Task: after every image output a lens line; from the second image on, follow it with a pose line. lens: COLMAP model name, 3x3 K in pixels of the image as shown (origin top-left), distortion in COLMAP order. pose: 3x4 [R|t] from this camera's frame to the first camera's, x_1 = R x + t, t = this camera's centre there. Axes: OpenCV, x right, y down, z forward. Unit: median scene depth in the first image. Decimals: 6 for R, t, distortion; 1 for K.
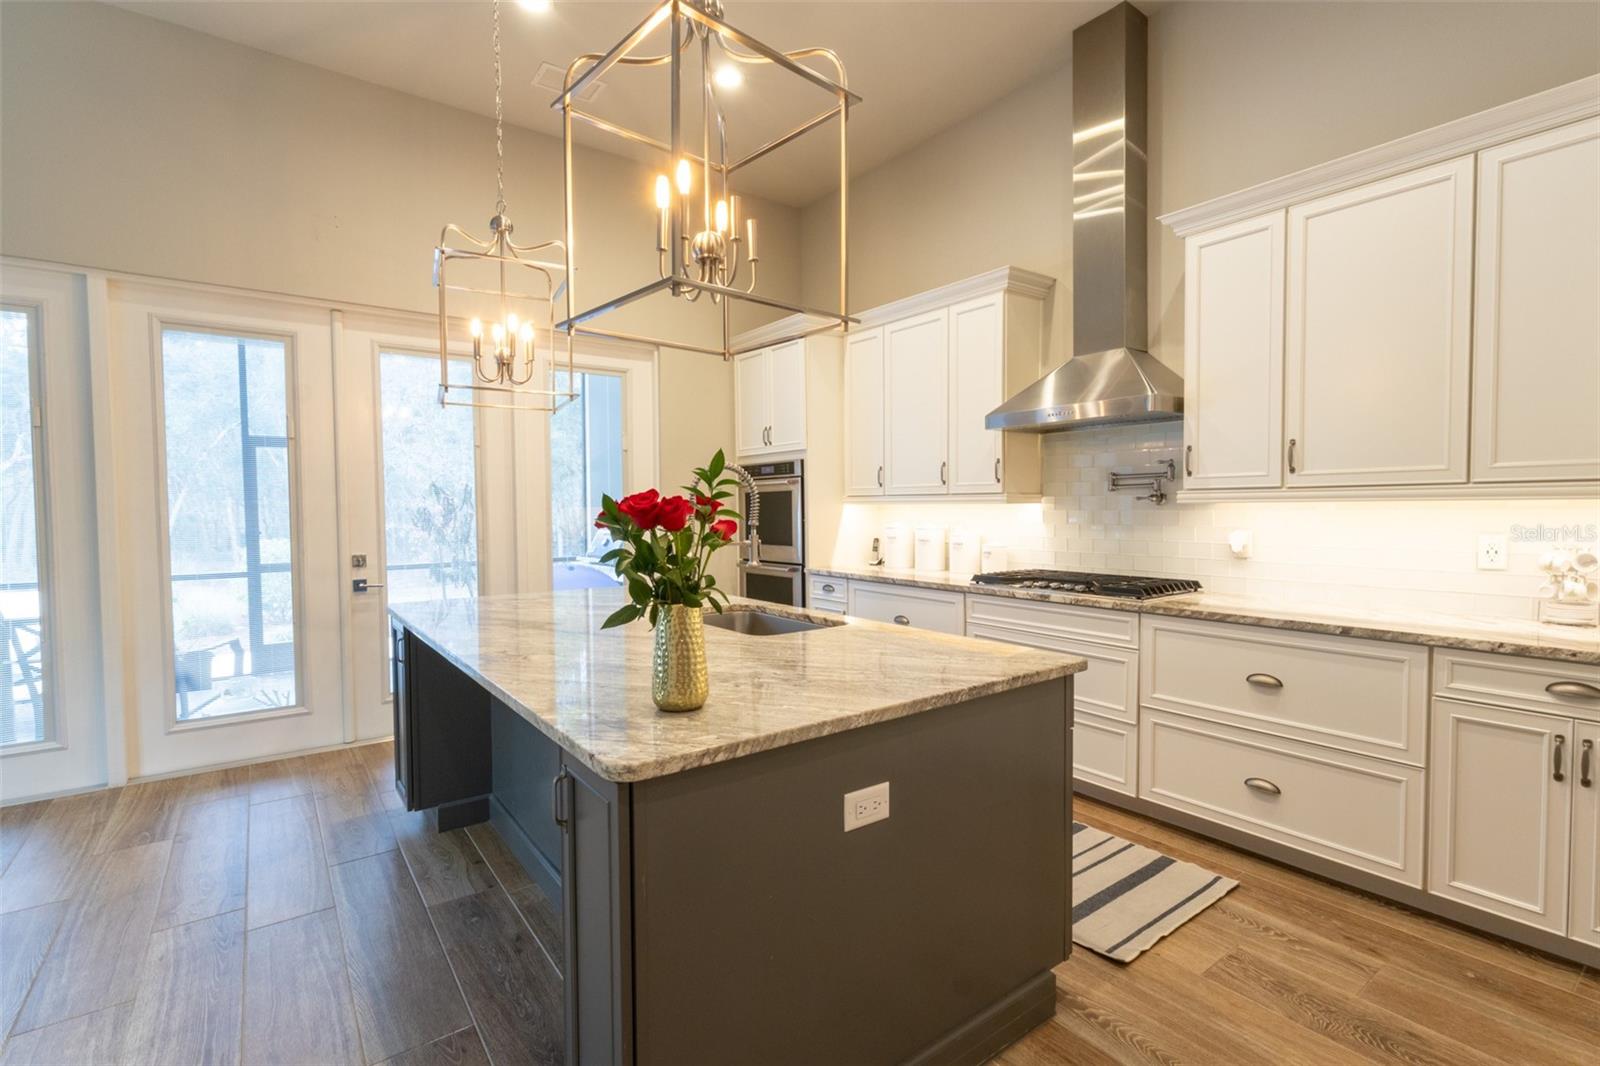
lens RADIAL K [[736.0, 0, 804.7], [0, 736.0, 531.0], [0, 0, 1]] dist [0.000526, 0.001607]
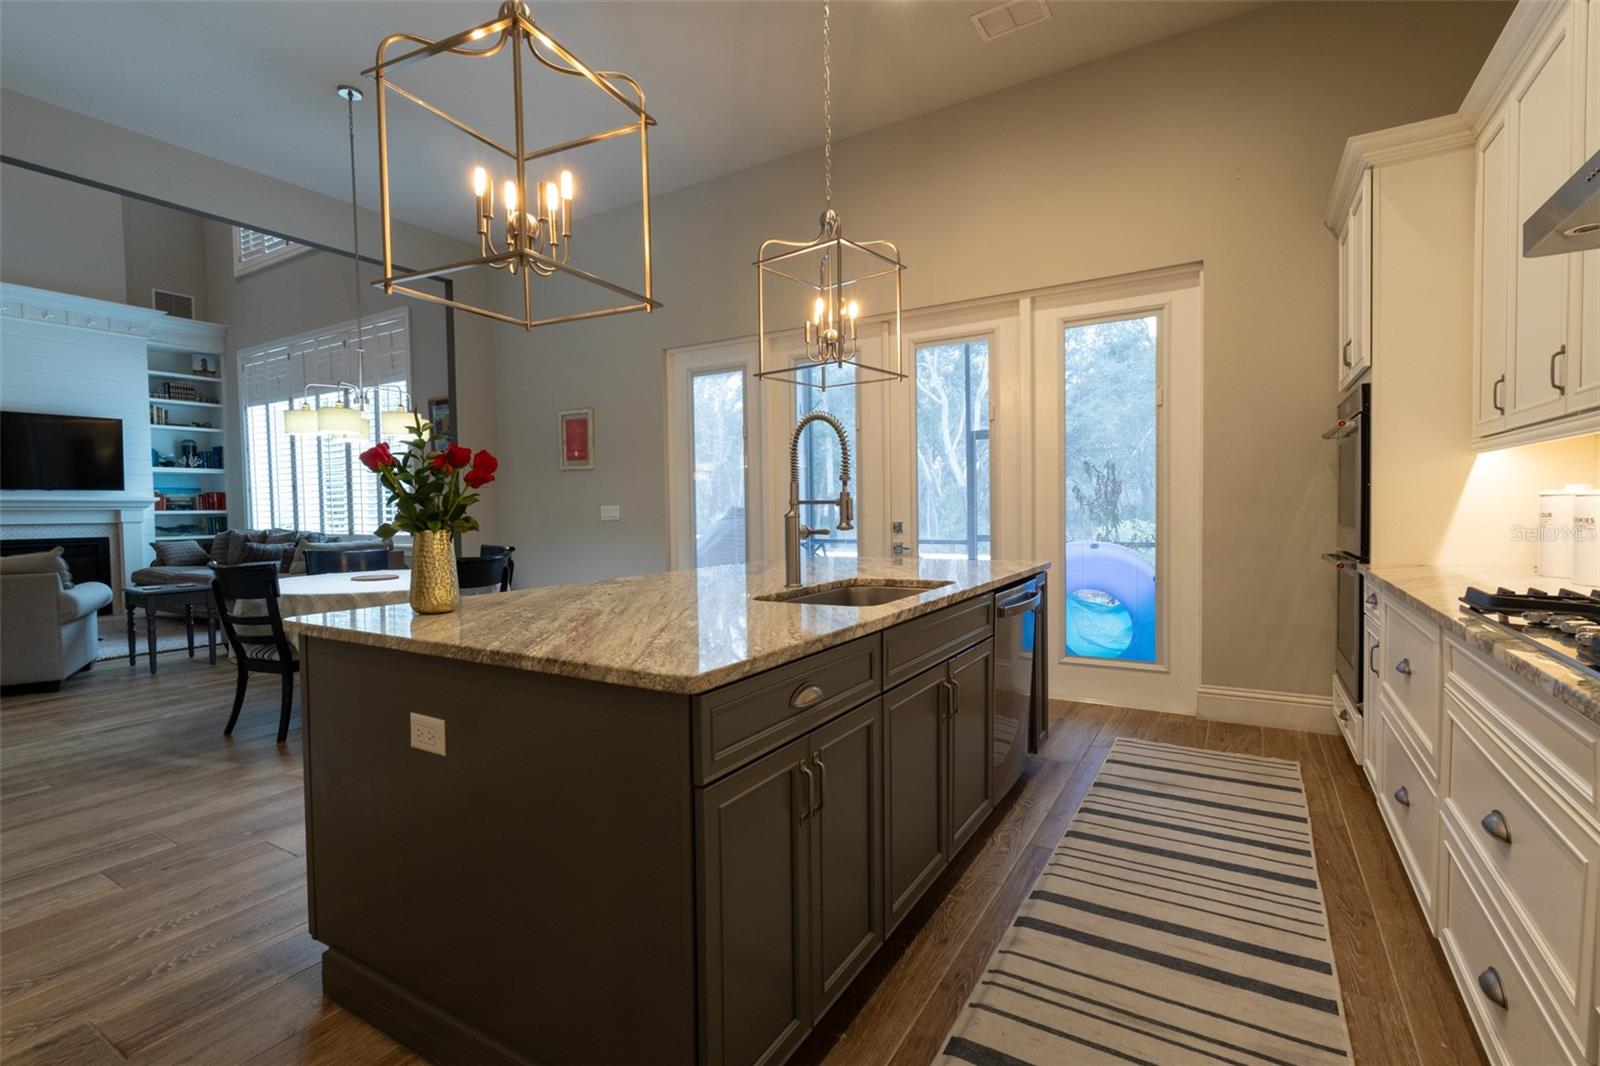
lens RADIAL K [[736.0, 0, 799.0], [0, 736.0, 532.5], [0, 0, 1]] dist [0.000526, 0.001607]
pose [[0.372733, 0.035041, -0.927277, 0.615852], [-0.022006, 0.999340, 0.028918, 0.024391], [0.927678, 0.009626, 0.373258, 0.547540]]
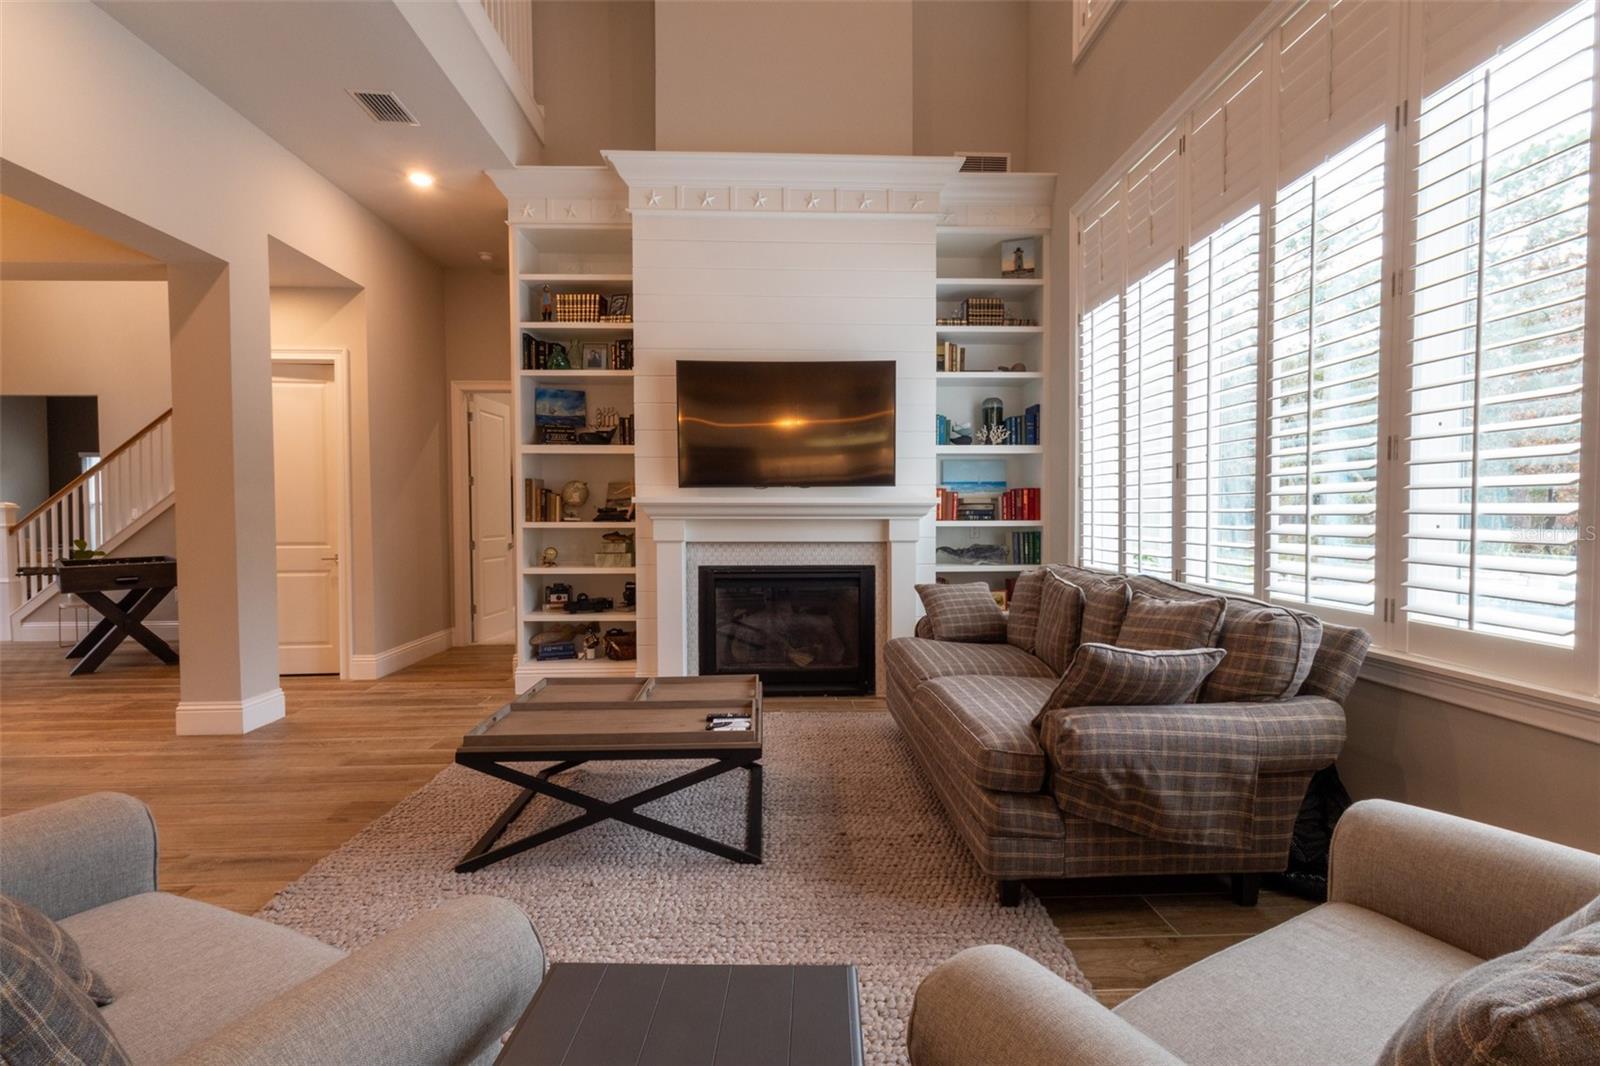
lens RADIAL K [[736.0, 0, 802.1], [0, 736.0, 535.0], [0, 0, 1]] dist [0.000526, 0.001607]
pose [[-0.564691, 0.031357, -0.824707, -1.553639], [-0.020789, 0.998420, 0.052197, 0.030096], [0.825041, 0.046620, -0.563147, -0.058646]]
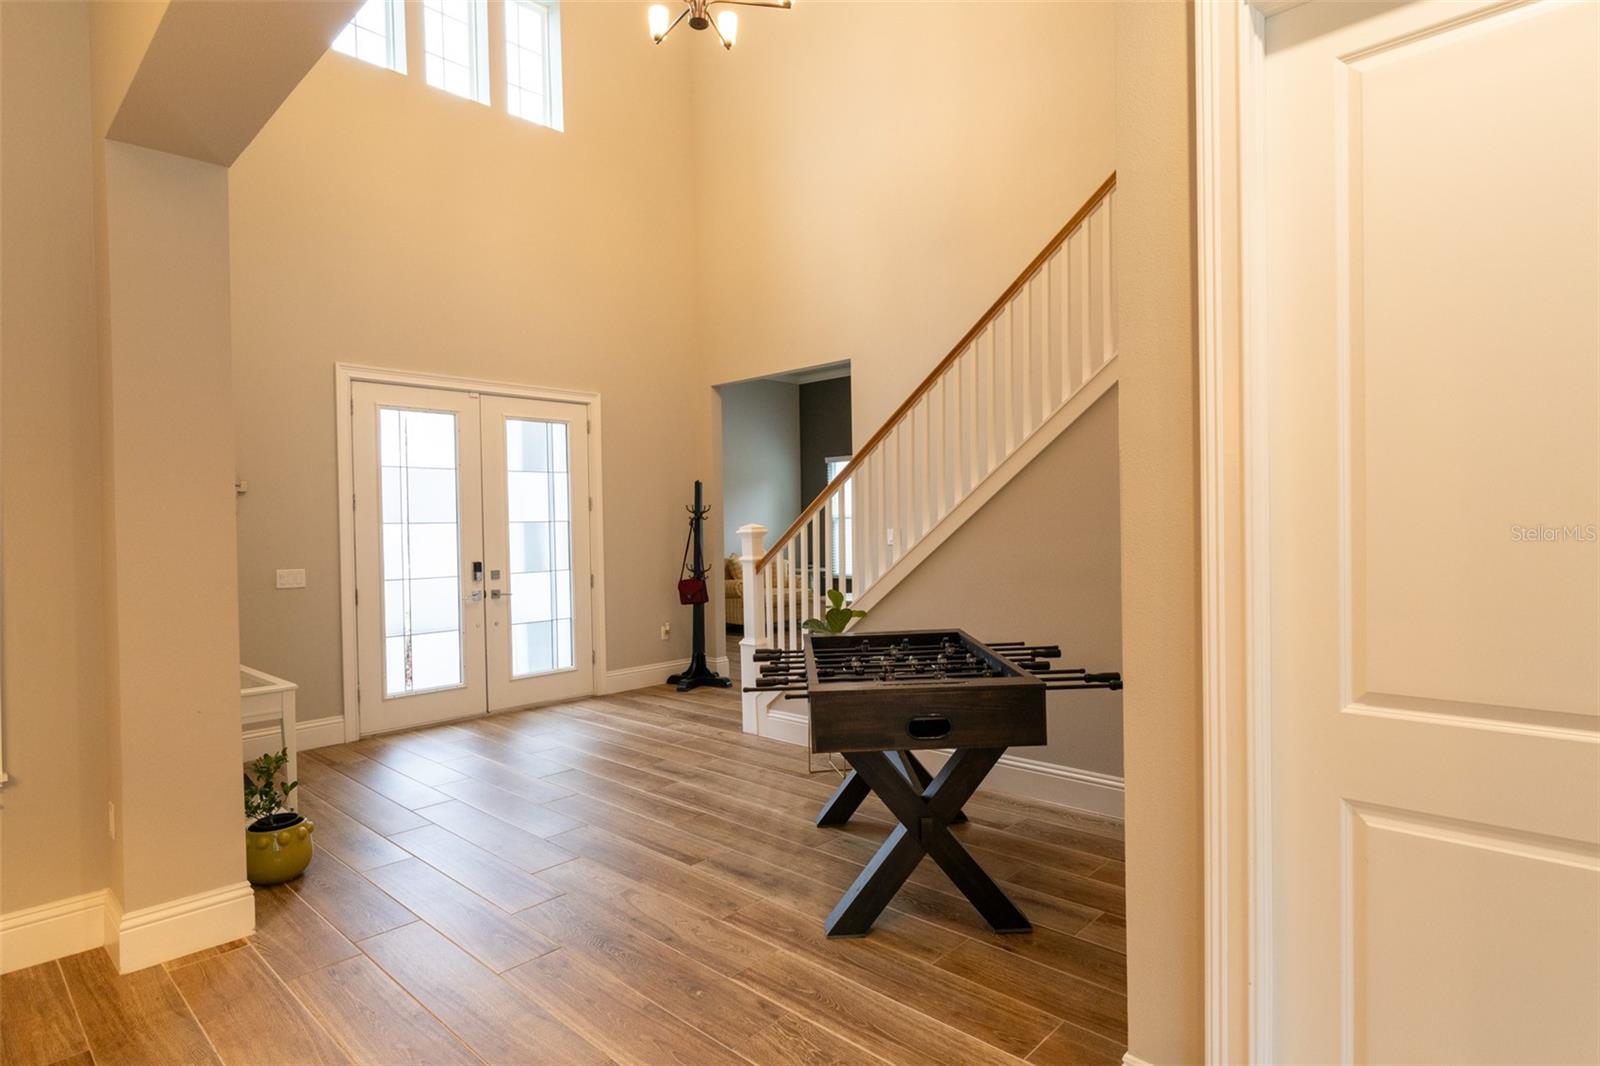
lens RADIAL K [[856.5, 0, 799.7], [0, 856.5, 539.7], [0, 0, 1]] dist [0.007402, -0.000041]
pose [[-0.984958, 0.026194, -0.170796, -1.867869], [0.017802, 0.998566, 0.050481, 0.045797], [0.171874, 0.046682, -0.984012, -1.776108]]
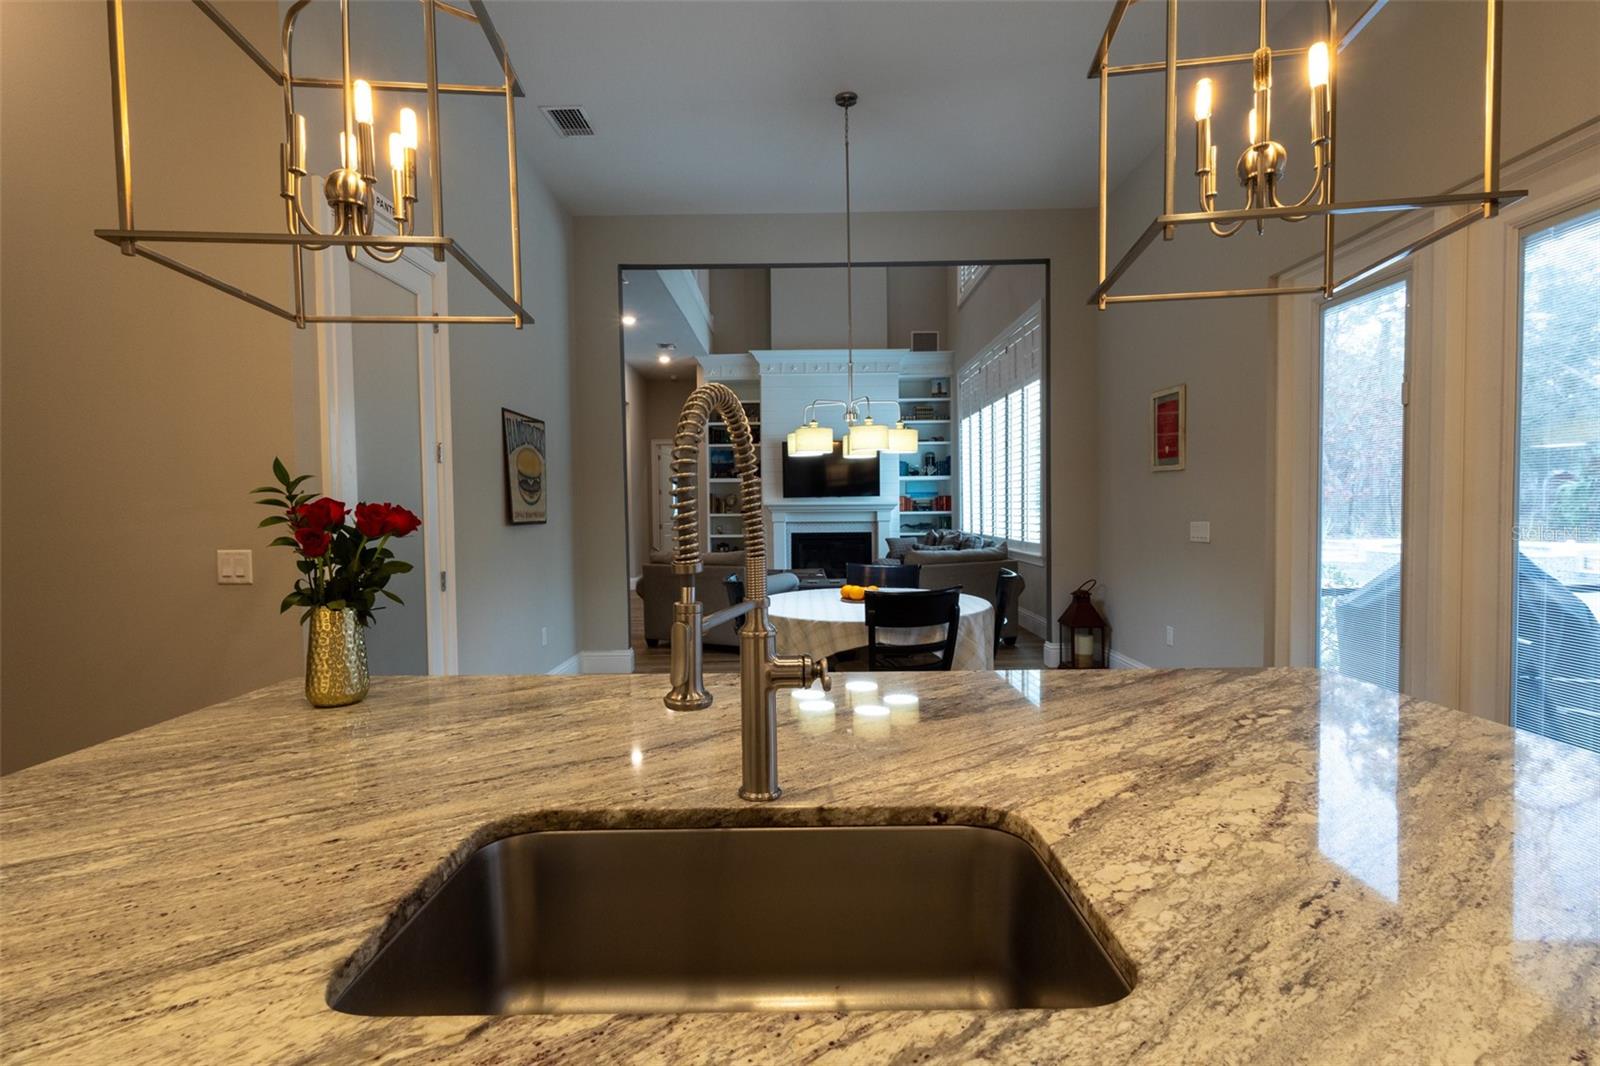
lens RADIAL K [[736.0, 0, 799.9], [0, 736.0, 530.2], [0, 0, 1]] dist [0.000526, 0.001607]
pose [[-0.601141, 0.040060, -0.798138, 0.130140], [-0.011130, 0.998226, 0.058485, -0.038251], [0.799065, 0.044041, -0.599629, 1.061698]]
